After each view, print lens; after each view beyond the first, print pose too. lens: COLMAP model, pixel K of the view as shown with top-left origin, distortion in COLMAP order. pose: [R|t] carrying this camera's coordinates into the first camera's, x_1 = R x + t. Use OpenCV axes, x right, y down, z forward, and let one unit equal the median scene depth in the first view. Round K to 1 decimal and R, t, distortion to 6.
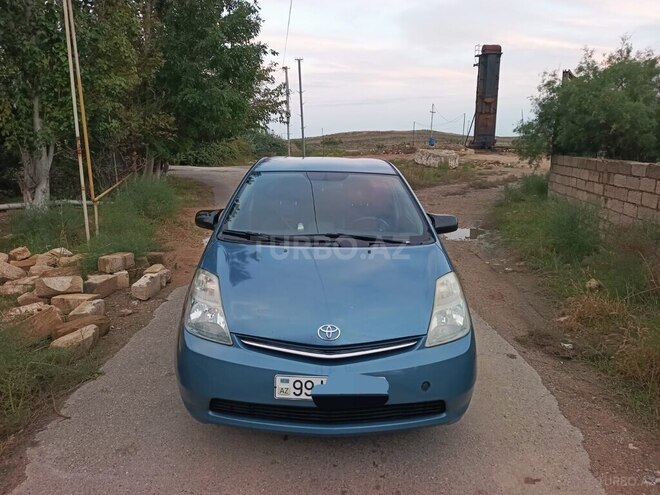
lens RADIAL K [[471.9, 0, 333.3], [0, 471.9, 245.4], [0, 0, 1]] dist [0.022540, -0.016257]
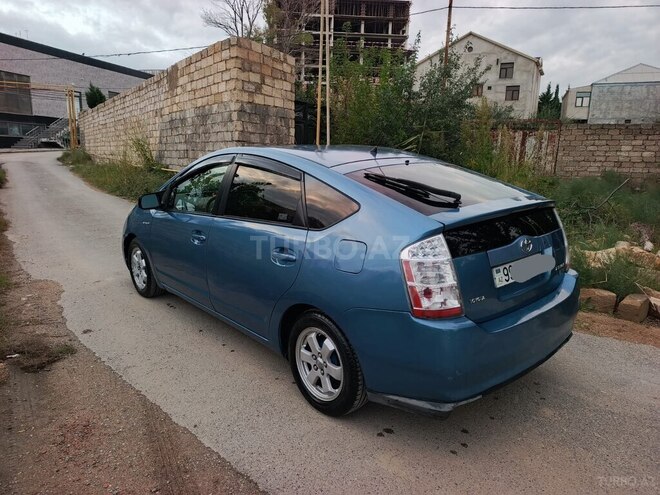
lens RADIAL K [[471.9, 0, 324.3], [0, 471.9, 247.7], [0, 0, 1]] dist [0.022540, -0.016257]
pose [[-0.777481, 0.123750, -0.616611, 0.257258], [-0.139168, 0.922289, 0.360575, -0.167398], [0.613315, 0.366153, -0.699840, 0.862685]]
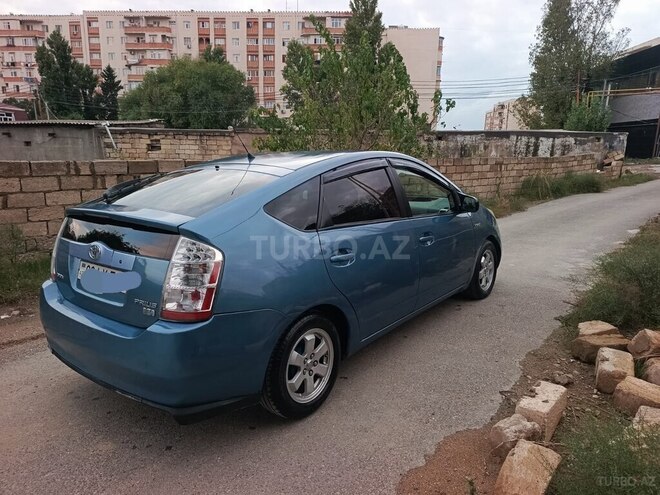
lens RADIAL K [[471.9, 0, 328.6], [0, 471.9, 246.2], [0, 0, 1]] dist [0.022540, -0.016257]
pose [[-0.758978, -0.133318, 0.637322, -0.307473], [0.131464, 0.927278, 0.350531, -0.166093], [-0.637707, 0.349831, -0.686257, 0.840434]]
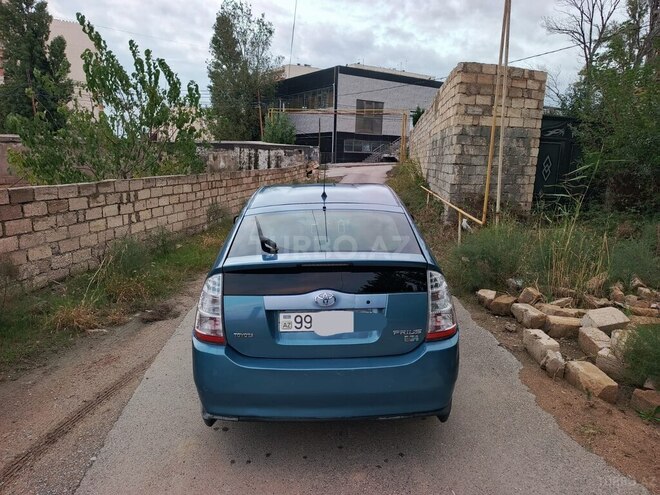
lens RADIAL K [[471.9, 0, 326.6], [0, 471.9, 246.4], [0, 0, 1]] dist [0.022540, -0.016257]
pose [[-0.999446, -0.011436, 0.031259, -0.028313], [0.001616, 0.921340, 0.388754, -0.227868], [-0.033246, 0.388589, -0.920811, 0.996279]]
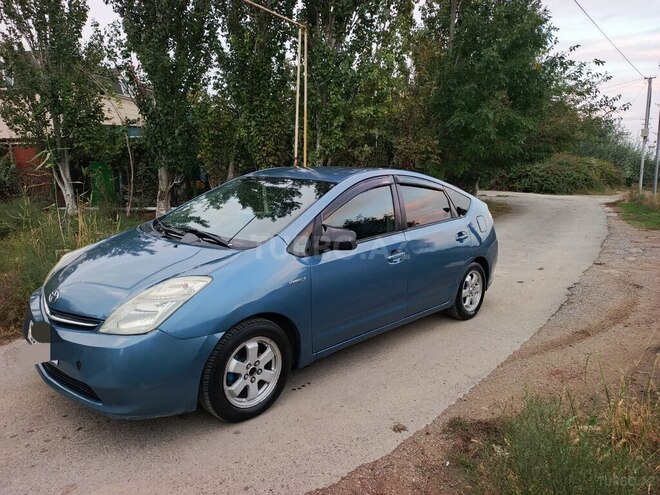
lens RADIAL K [[471.9, 0, 327.2], [0, 471.9, 246.6], [0, 0, 1]] dist [0.022540, -0.016257]
pose [[0.702697, 0.115538, -0.702046, 0.340543], [-0.154939, 0.987896, 0.007499, -0.014783], [0.694414, 0.103505, 0.712092, 0.160134]]
